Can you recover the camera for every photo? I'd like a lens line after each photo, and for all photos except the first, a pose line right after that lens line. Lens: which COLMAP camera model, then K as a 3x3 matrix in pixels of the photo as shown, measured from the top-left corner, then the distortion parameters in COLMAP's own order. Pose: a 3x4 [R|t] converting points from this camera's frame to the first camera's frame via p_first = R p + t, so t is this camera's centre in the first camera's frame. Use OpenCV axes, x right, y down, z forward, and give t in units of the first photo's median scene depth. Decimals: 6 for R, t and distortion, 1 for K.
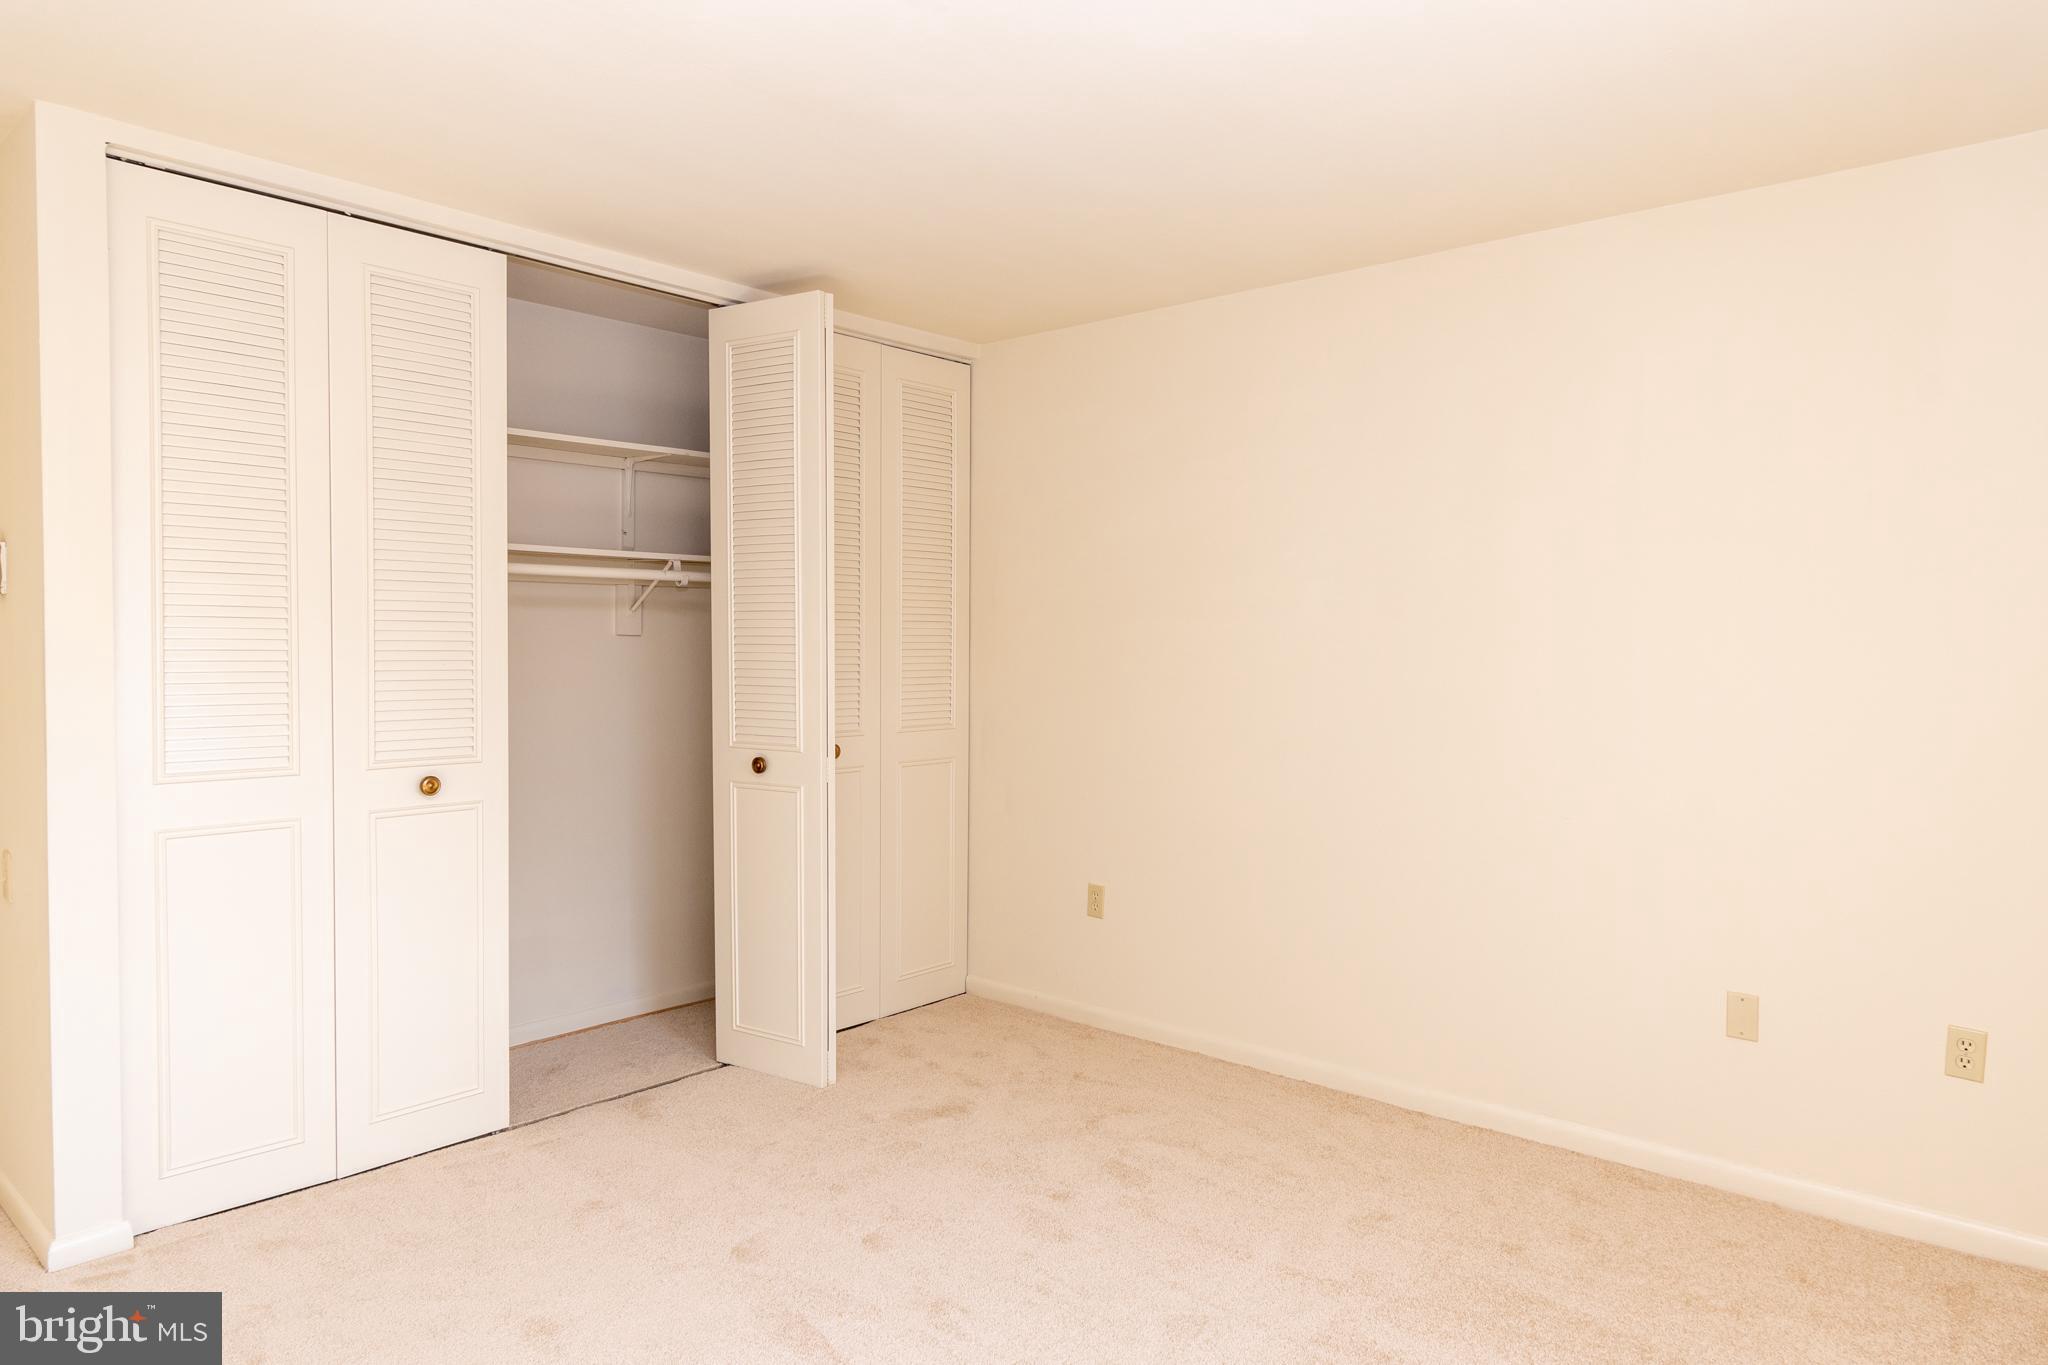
lens RADIAL K [[1254.9, 0, 1024.2], [0, 1254.9, 683.6], [0, 0, 1]] dist [0.001673, -0.000038]
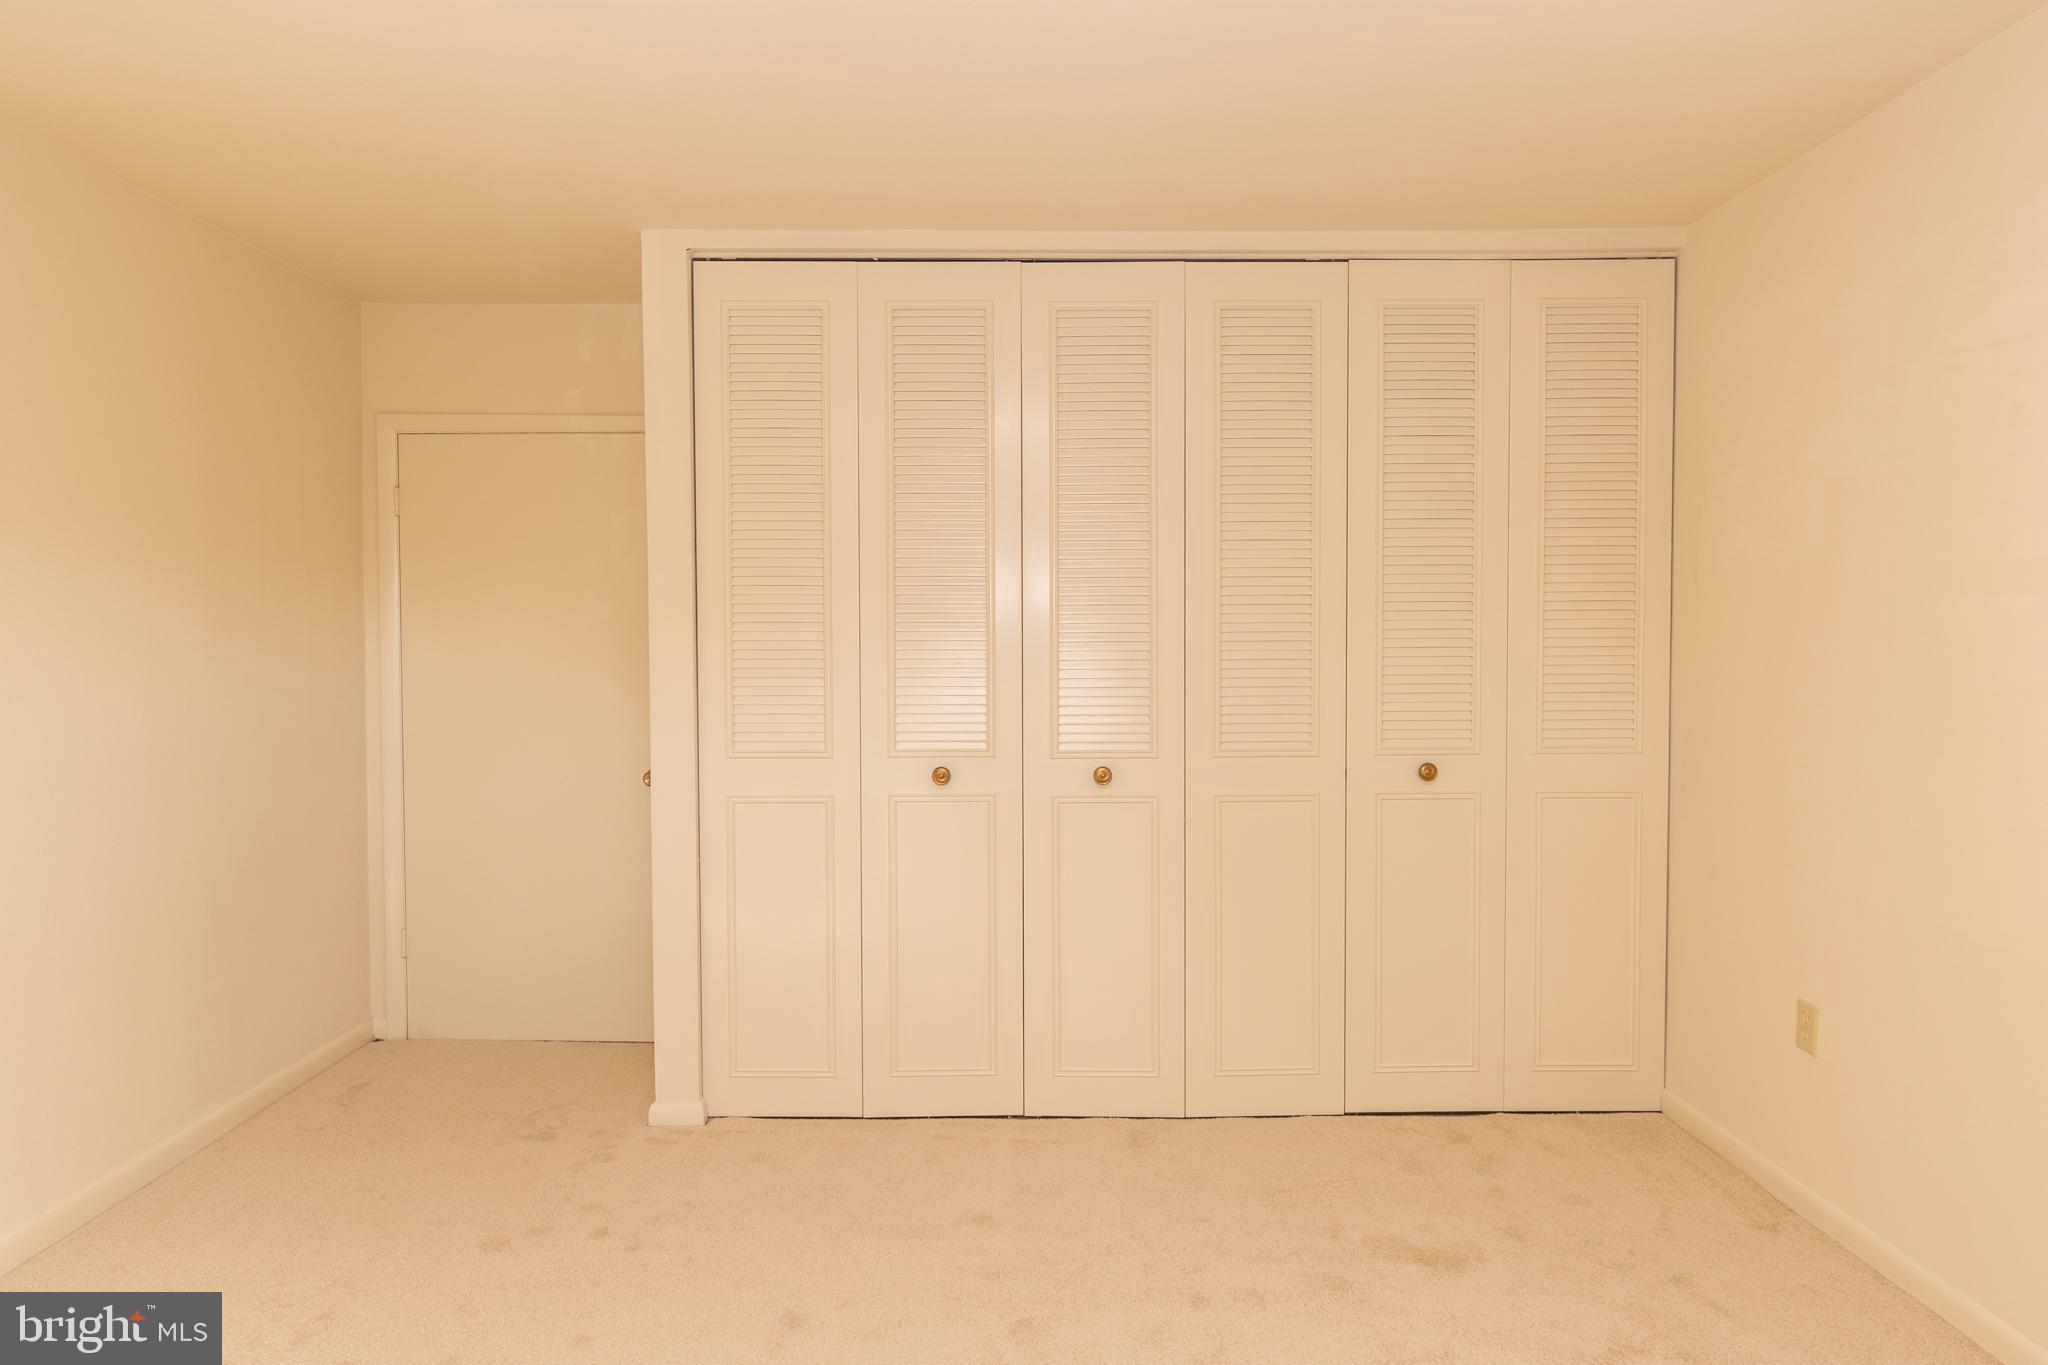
lens RADIAL K [[1204.7, 0, 1023.1], [0, 1204.7, 677.6], [0, 0, 1]] dist [0.000727, -0.001243]
pose [[0.674051, 0.016488, -0.738501, 0.244256], [-0.017809, 0.999823, 0.006068, -0.007353], [0.738470, 0.009062, 0.674225, 0.264563]]
